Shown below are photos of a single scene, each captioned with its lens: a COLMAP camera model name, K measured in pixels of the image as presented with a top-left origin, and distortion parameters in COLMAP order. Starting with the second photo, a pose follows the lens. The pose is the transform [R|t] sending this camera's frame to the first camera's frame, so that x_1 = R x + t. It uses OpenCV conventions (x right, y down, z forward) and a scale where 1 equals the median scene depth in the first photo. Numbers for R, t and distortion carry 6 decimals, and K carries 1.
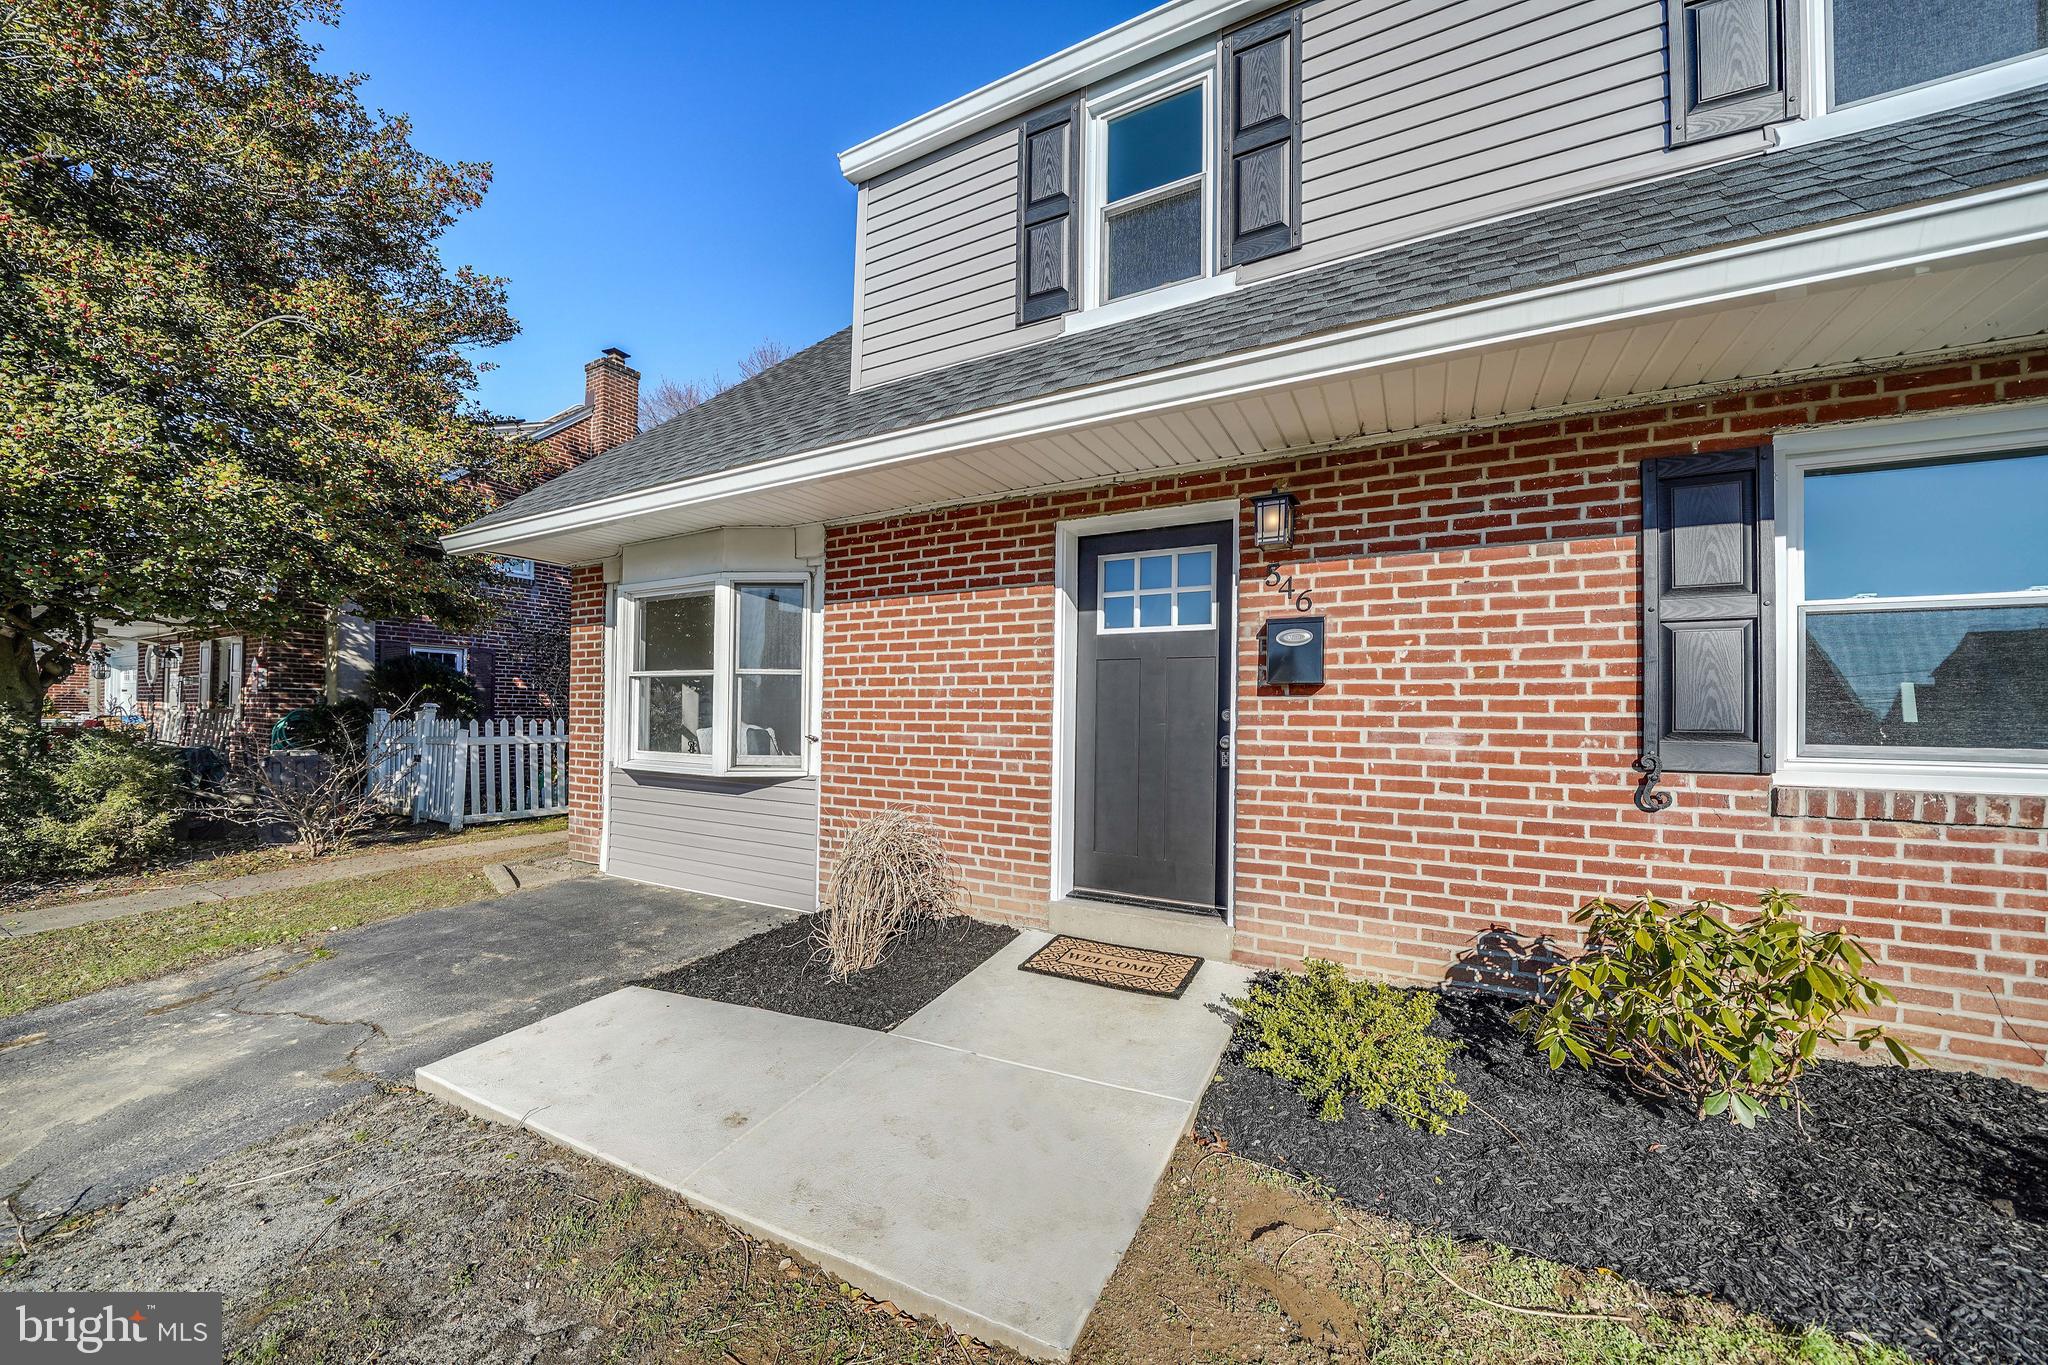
lens RADIAL K [[711.5, 0, 1024.6], [0, 711.5, 690.1], [0, 0, 1]] dist [-0.019357, 0.000043]
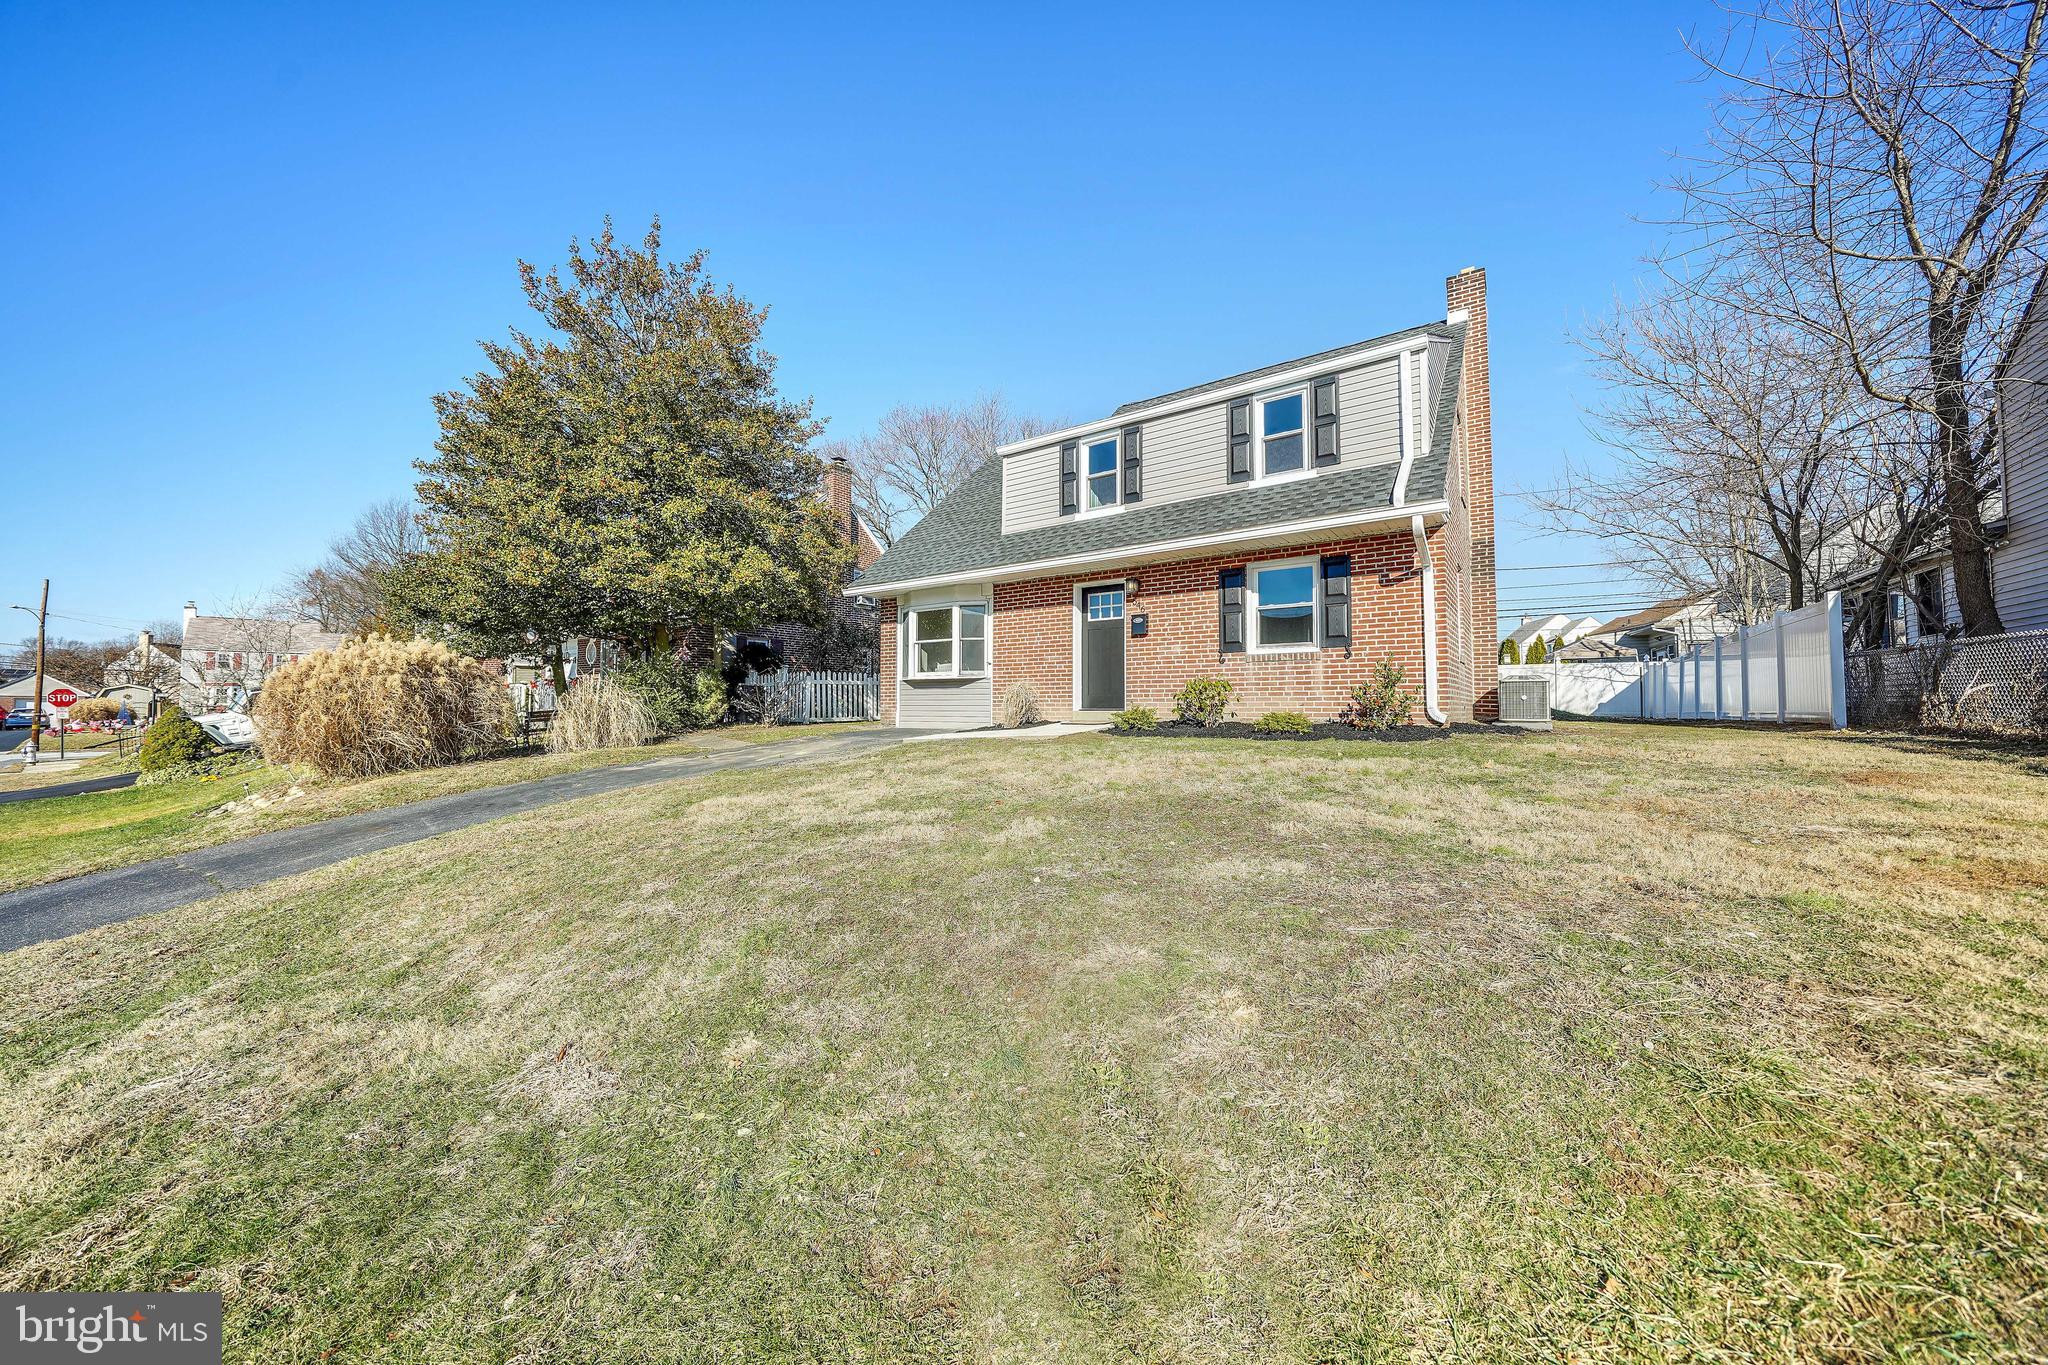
lens RADIAL K [[711.5, 0, 1024.6], [0, 711.5, 690.1], [0, 0, 1]] dist [-0.019357, 0.000043]
pose [[0.989796, -0.014518, -0.141751, 0.247126], [0.016149, 0.999816, 0.010363, 0.168406], [0.141574, -0.012546, 0.989848, -1.907014]]
